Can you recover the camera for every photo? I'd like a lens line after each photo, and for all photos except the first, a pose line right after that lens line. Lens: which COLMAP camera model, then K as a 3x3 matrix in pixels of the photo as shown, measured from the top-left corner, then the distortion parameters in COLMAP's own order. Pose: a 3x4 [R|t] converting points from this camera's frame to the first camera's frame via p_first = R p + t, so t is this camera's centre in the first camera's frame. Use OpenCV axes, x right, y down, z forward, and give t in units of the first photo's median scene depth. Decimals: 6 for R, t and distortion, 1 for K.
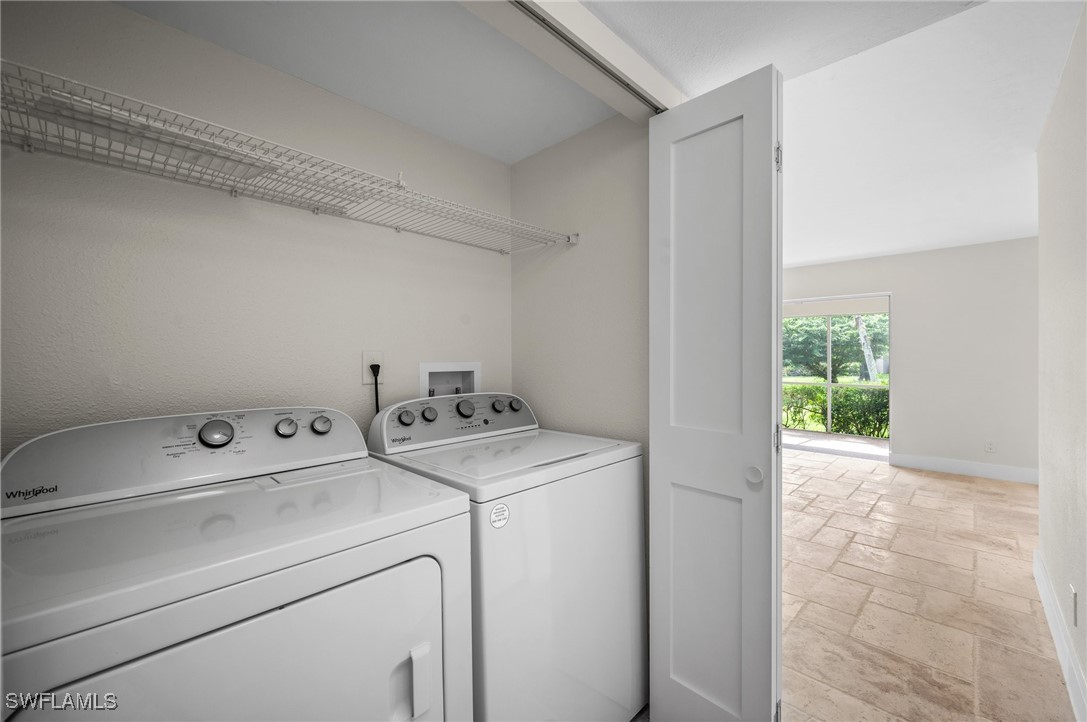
lens RADIAL K [[433.7, 0, 547.2], [0, 433.7, 363.6], [0, 0, 1]] dist [0.001766, 0.000111]
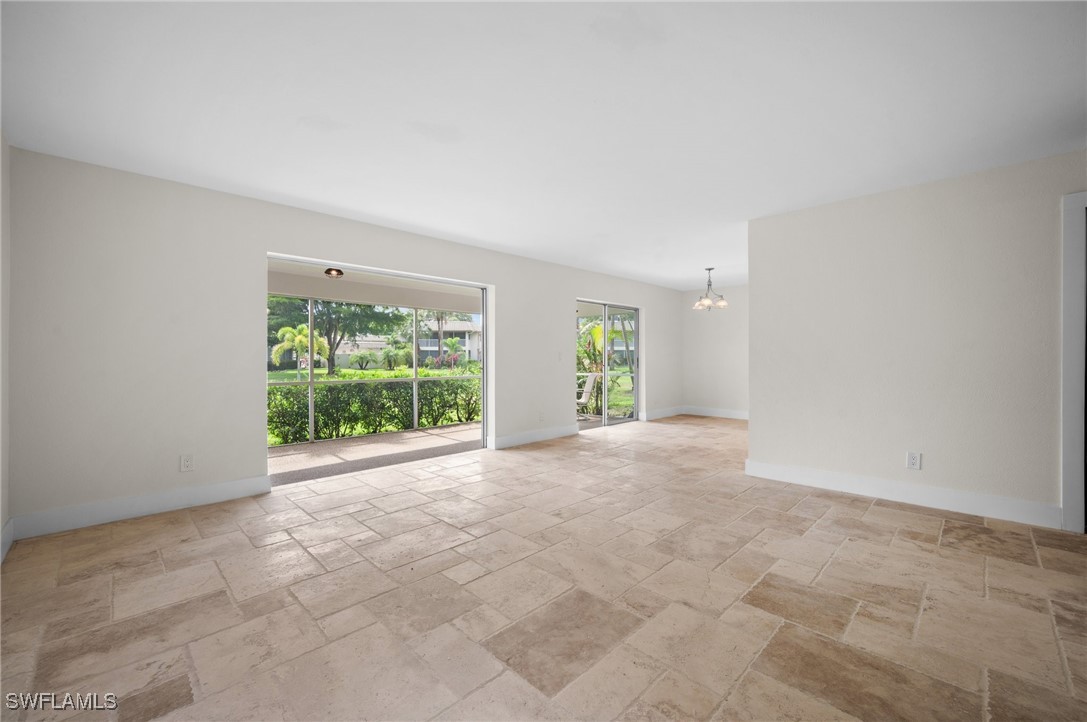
lens RADIAL K [[433.7, 0, 548.4], [0, 433.7, 357.7], [0, 0, 1]] dist [0.001766, 0.000111]
pose [[-0.004177, -0.003062, 0.999987, -0.831998], [-0.000108, 0.999995, 0.003061, 0.020899], [-0.999991, -0.000095, -0.004177, 2.510762]]
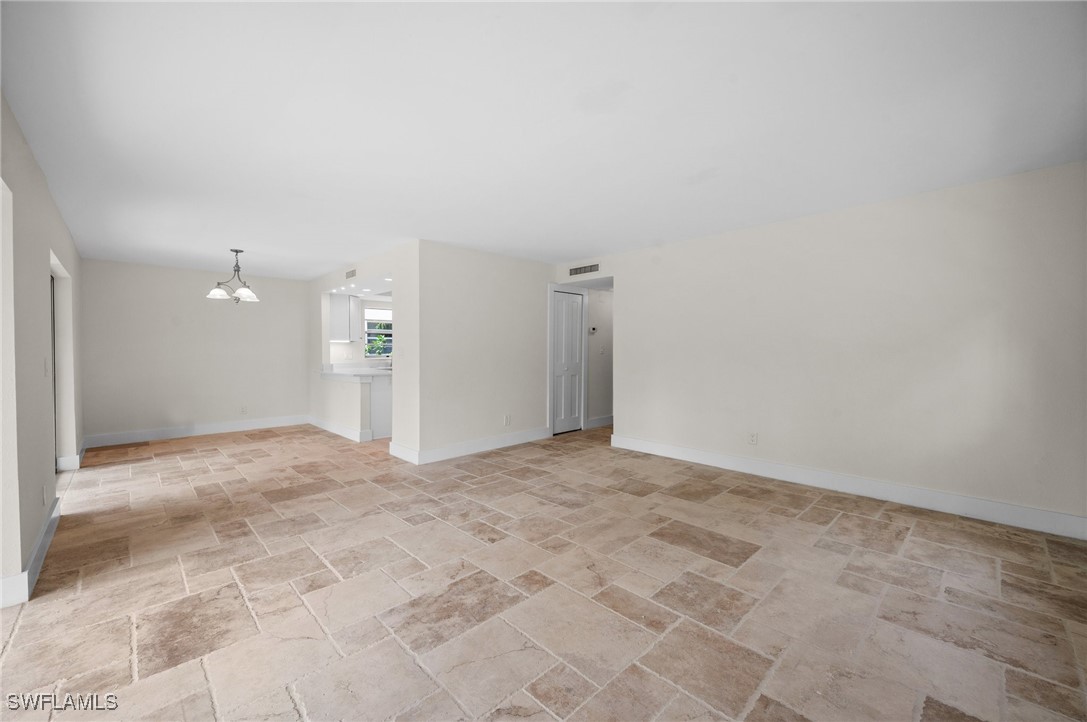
lens RADIAL K [[433.7, 0, 533.5], [0, 433.7, 359.9], [0, 0, 1]] dist [0.001766, 0.000111]
pose [[-0.999400, 0.001155, 0.034629, 0.768655], [0.001842, 0.999802, 0.019823, -0.030584], [-0.034600, 0.019875, -0.999204, 4.086019]]
